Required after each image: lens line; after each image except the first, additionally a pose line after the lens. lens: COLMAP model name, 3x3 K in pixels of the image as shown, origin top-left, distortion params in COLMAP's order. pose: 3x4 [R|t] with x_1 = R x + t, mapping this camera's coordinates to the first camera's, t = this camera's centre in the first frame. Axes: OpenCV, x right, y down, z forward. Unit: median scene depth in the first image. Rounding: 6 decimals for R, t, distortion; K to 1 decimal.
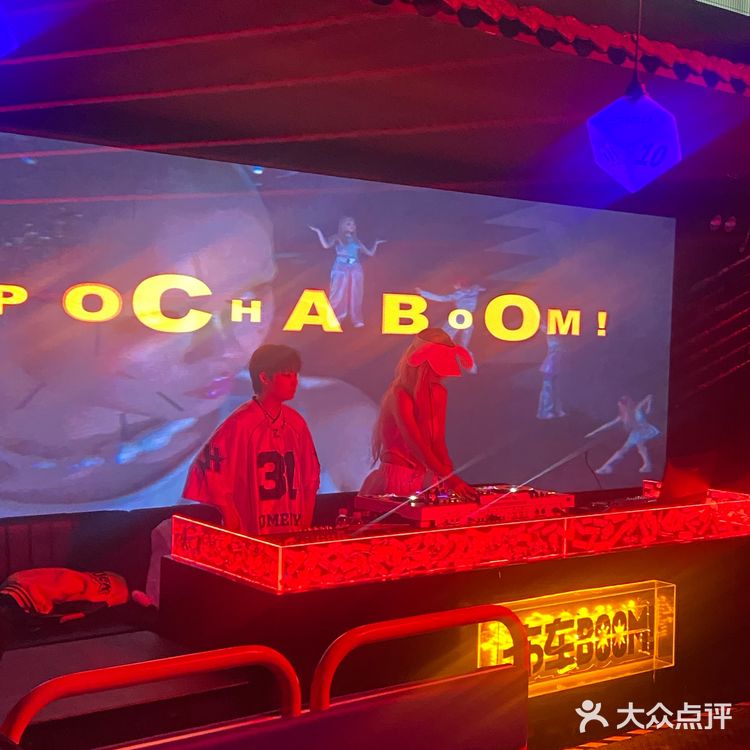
lens RADIAL K [[1128.1, 0, 393.4], [0, 1128.1, 374.4], [0, 0, 1]] dist [0.012370, 0.000787]
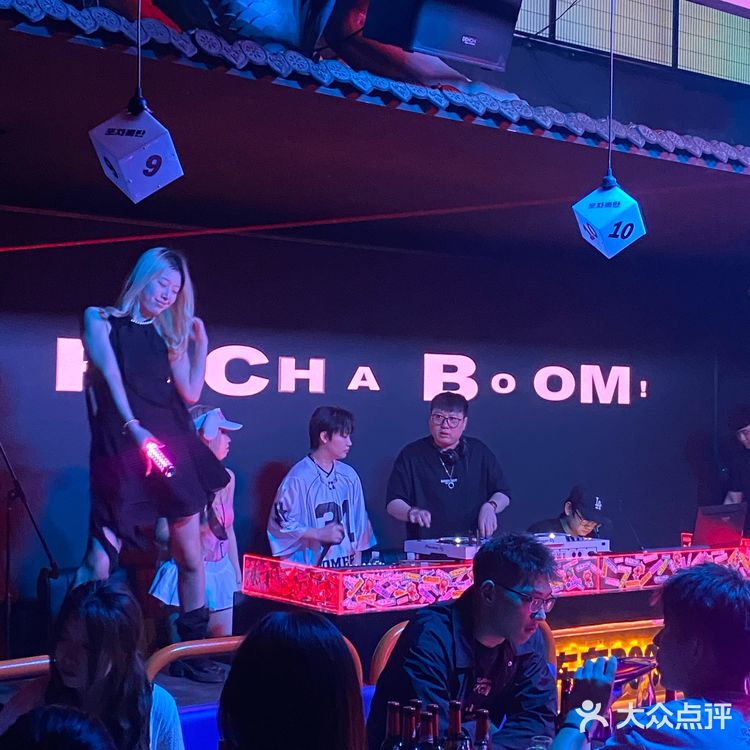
lens RADIAL K [[1203.5, 0, 375.0], [0, 1203.5, 375.0], [0, 0, 1]] dist [0.012578, 0.074788]
pose [[0.998084, -0.018019, -0.059185, 0.009435], [0.013667, 0.997229, -0.073131, 0.036547], [0.060339, 0.072182, 0.995565, -0.202061]]
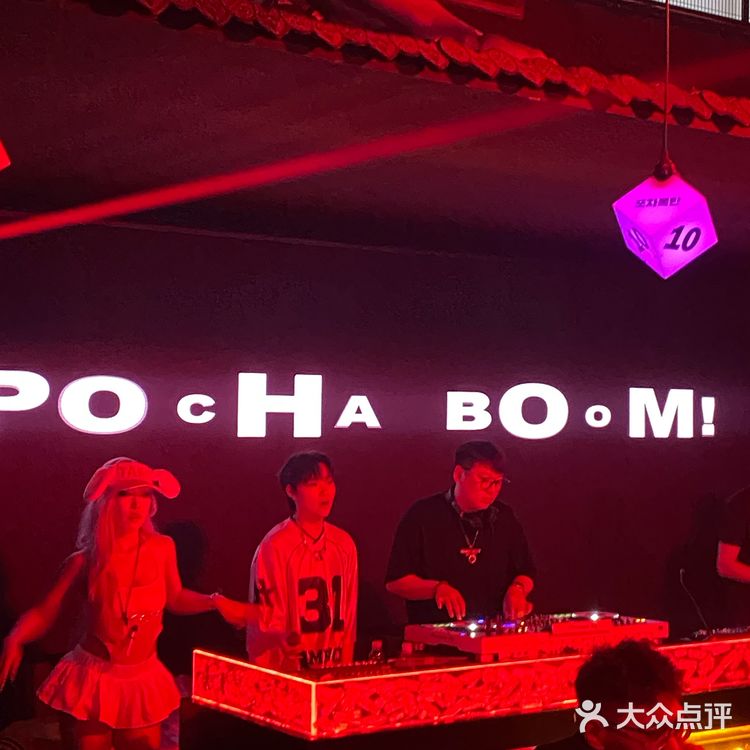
lens RADIAL K [[1378.8, 0, 389.5], [0, 1378.8, 374.4], [0, 0, 1]] dist [0.054765, -0.189217]
pose [[0.997651, -0.023190, -0.064458, 0.028530], [0.018008, 0.996644, -0.079852, 0.001298], [0.066093, 0.078504, 0.994720, -0.064194]]
